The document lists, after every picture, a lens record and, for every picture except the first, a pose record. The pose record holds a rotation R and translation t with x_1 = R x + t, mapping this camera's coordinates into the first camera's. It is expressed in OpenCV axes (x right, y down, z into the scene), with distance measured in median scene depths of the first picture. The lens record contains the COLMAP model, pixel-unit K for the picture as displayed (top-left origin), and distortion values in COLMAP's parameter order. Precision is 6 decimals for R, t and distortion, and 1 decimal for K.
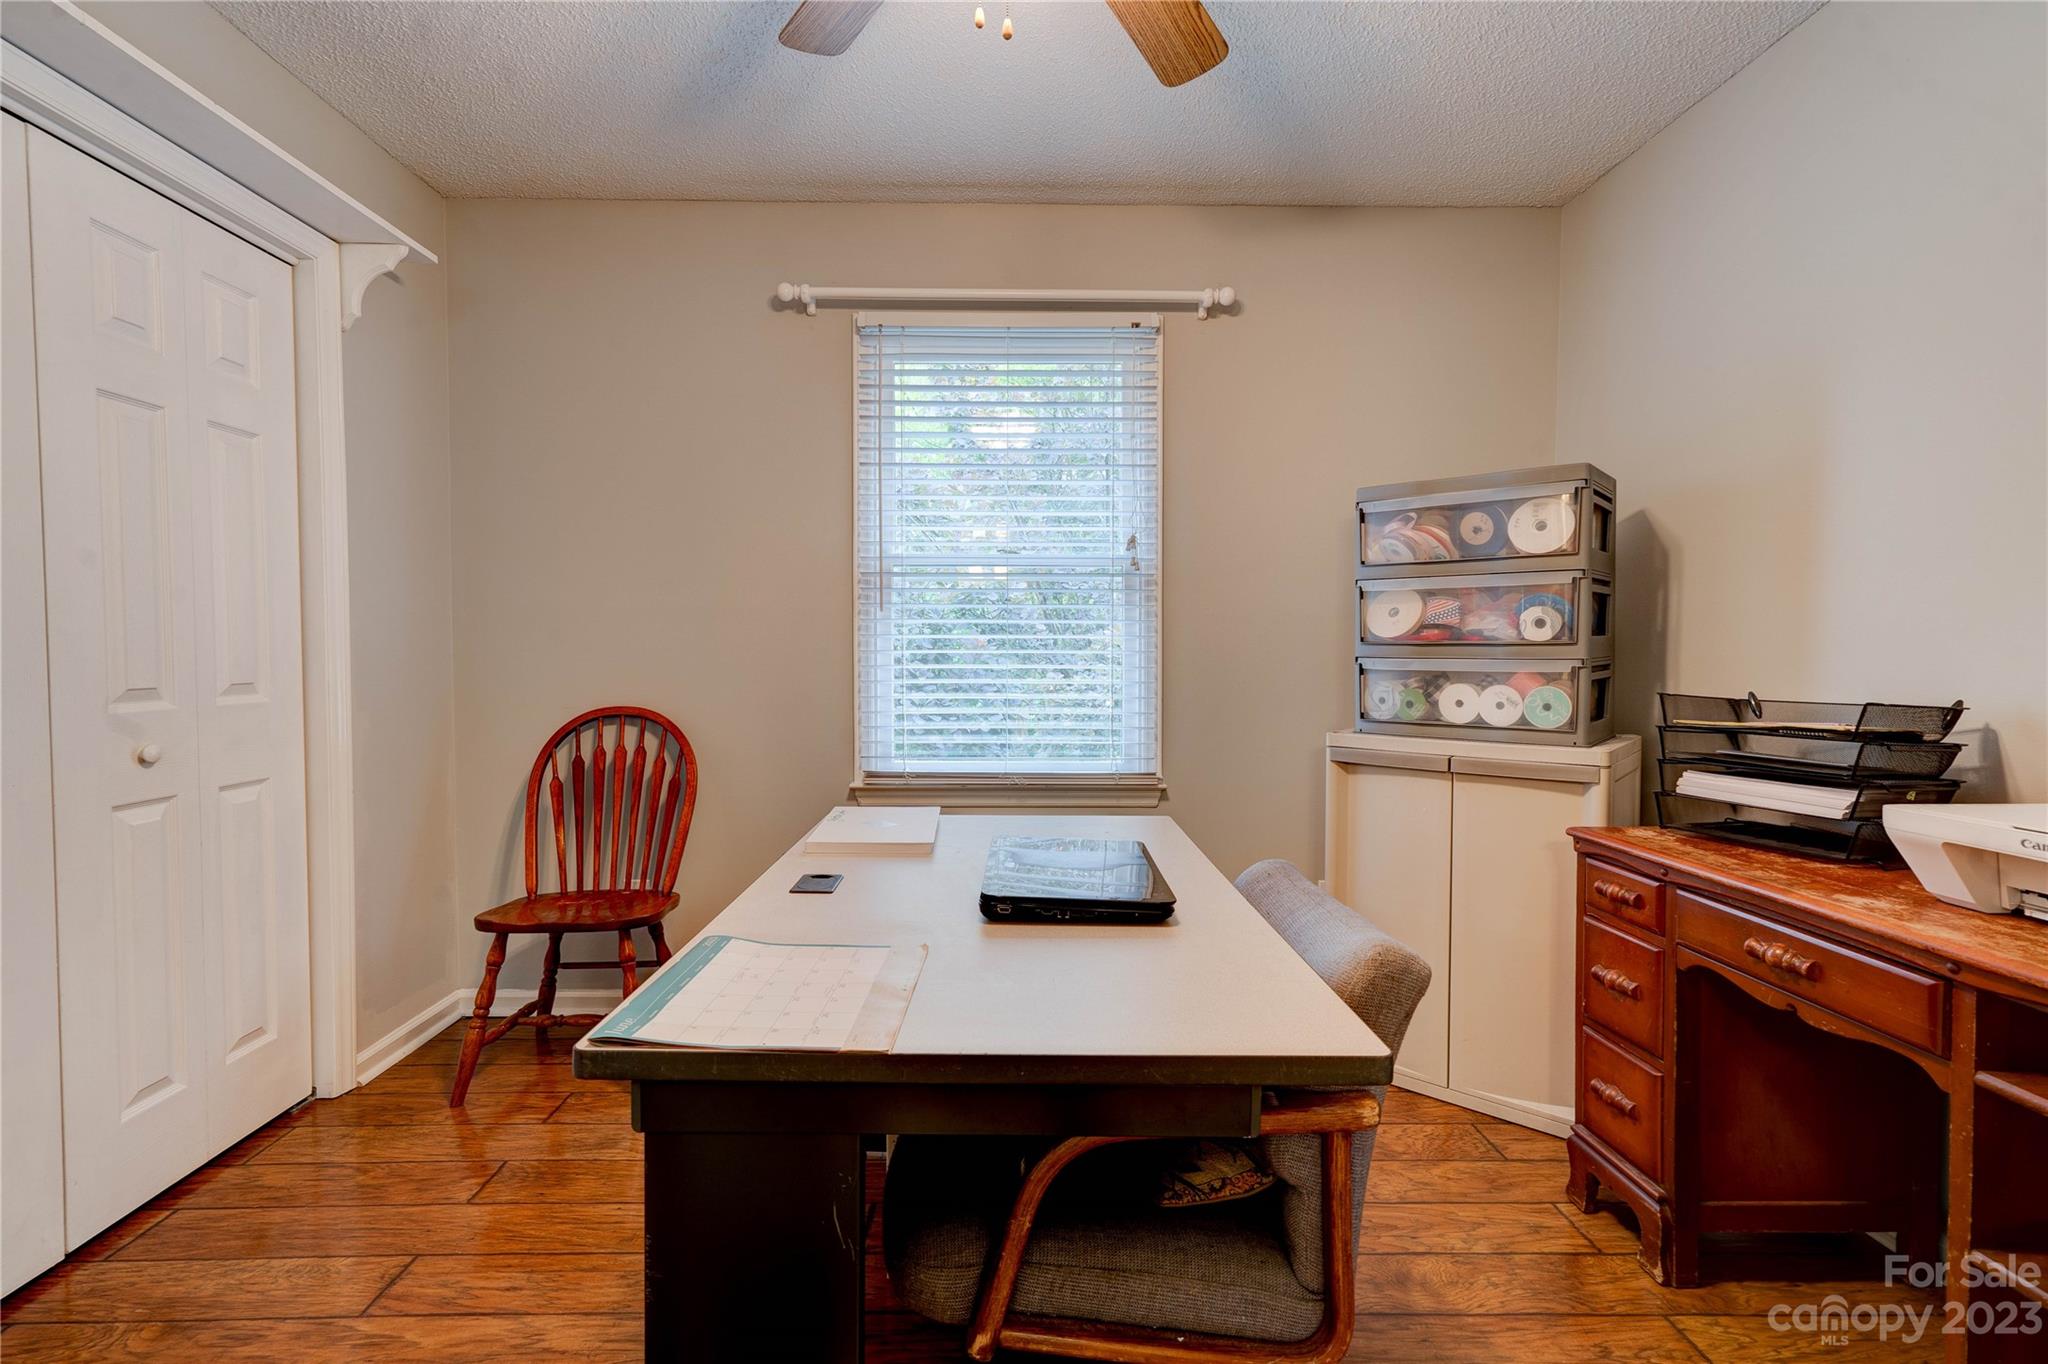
lens RADIAL K [[939.6, 0, 1003.6], [0, 939.6, 679.8], [0, 0, 1]] dist [-0.005744, 0.015768]
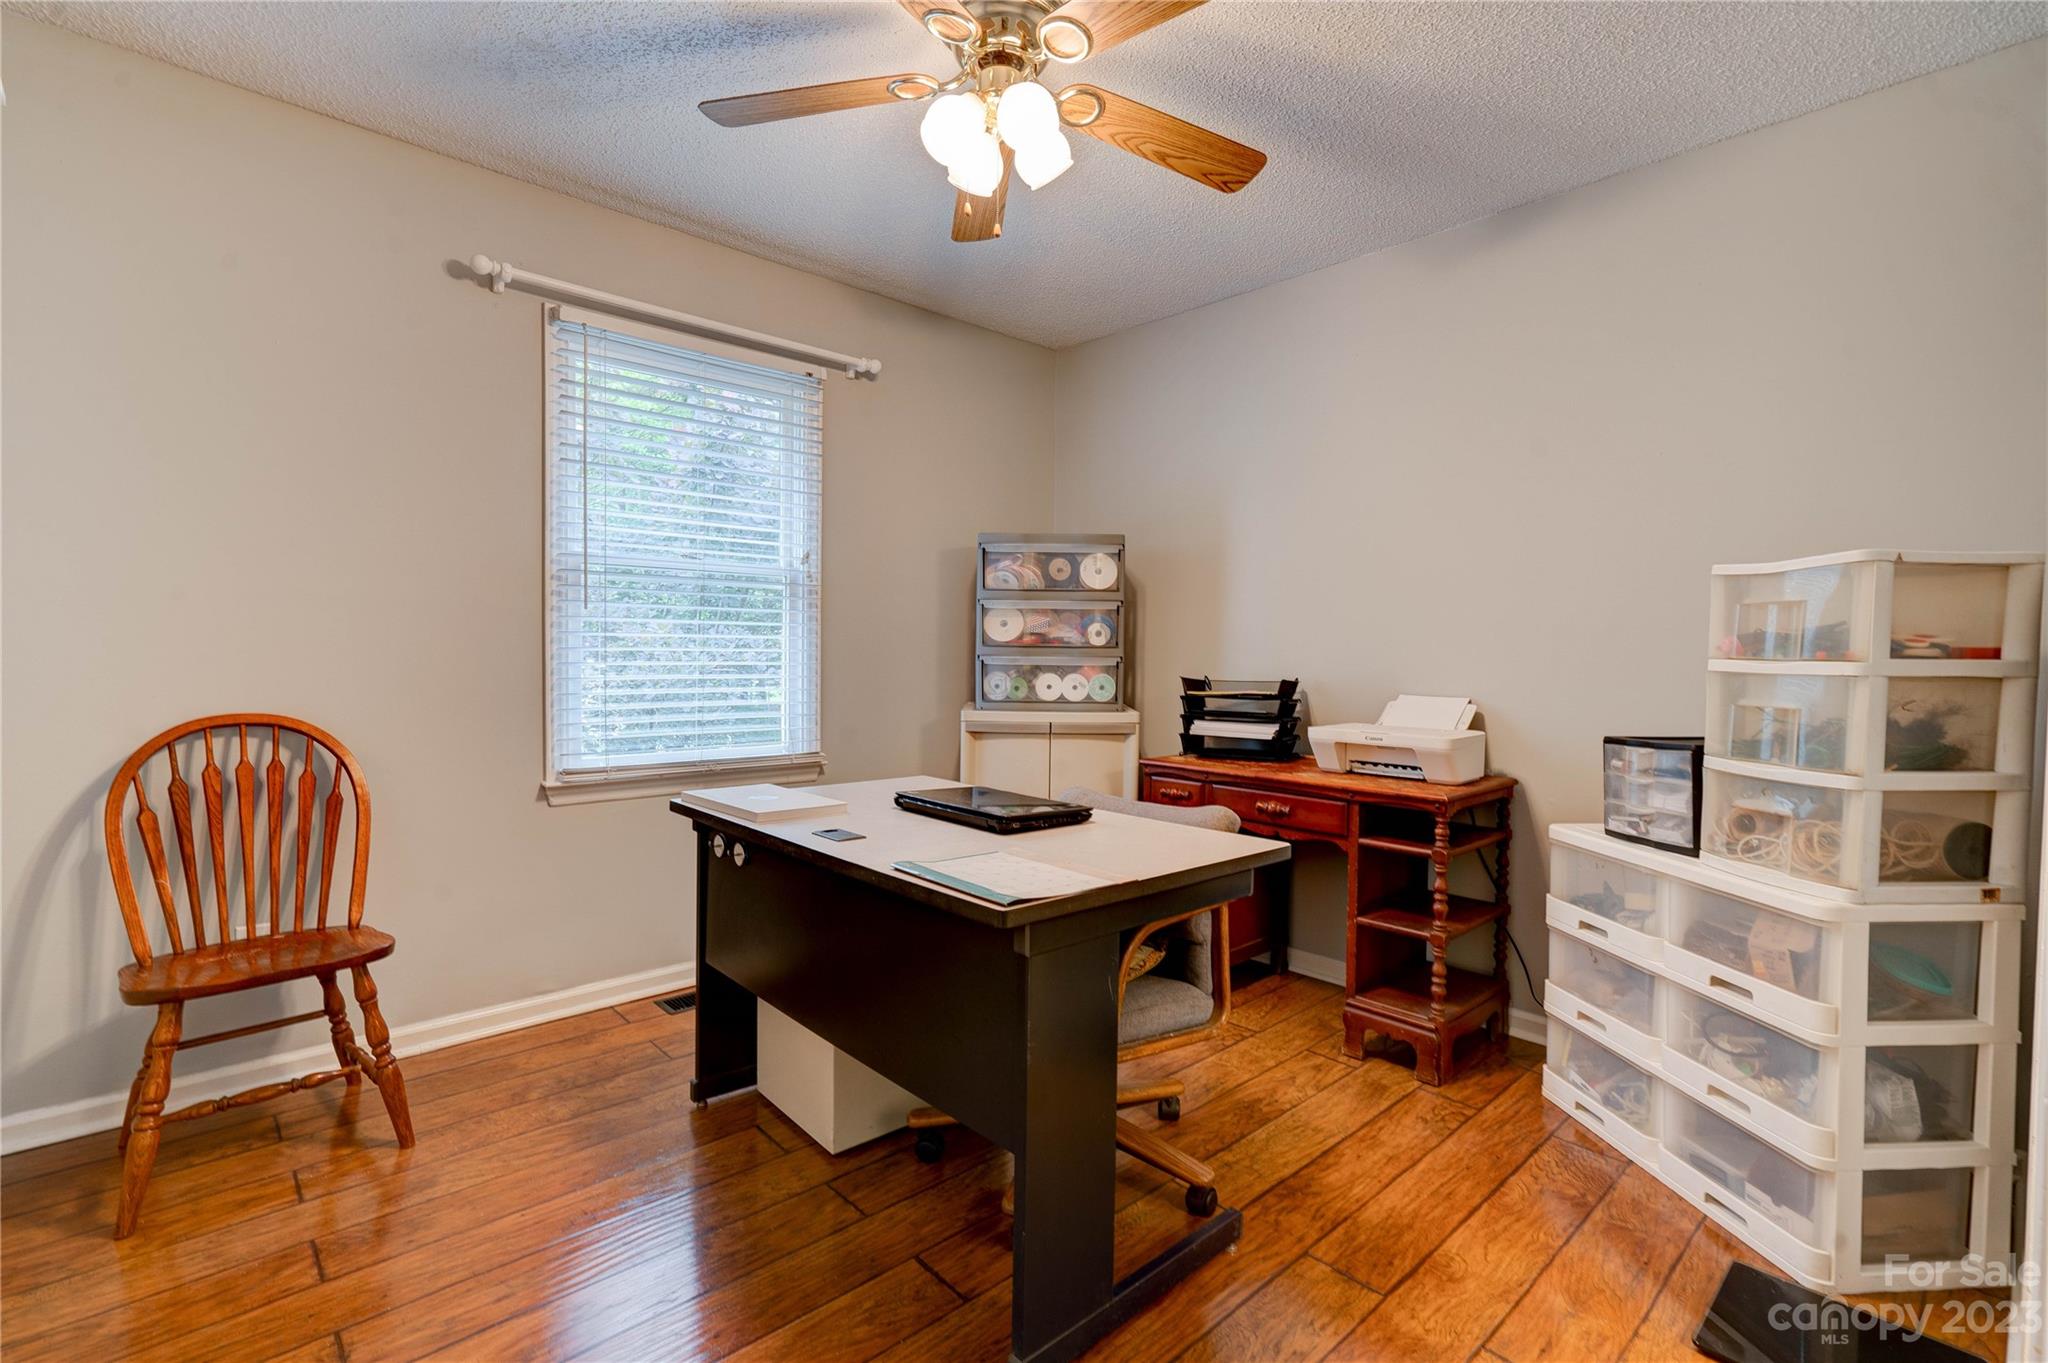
lens RADIAL K [[939.6, 0, 1003.6], [0, 939.6, 679.3], [0, 0, 1]] dist [-0.005744, 0.015768]
pose [[0.748375, -0.014199, 0.663124, -0.540081], [0.012367, 0.999896, 0.007453, 0.001354], [-0.663161, 0.002623, 0.748472, -0.057090]]
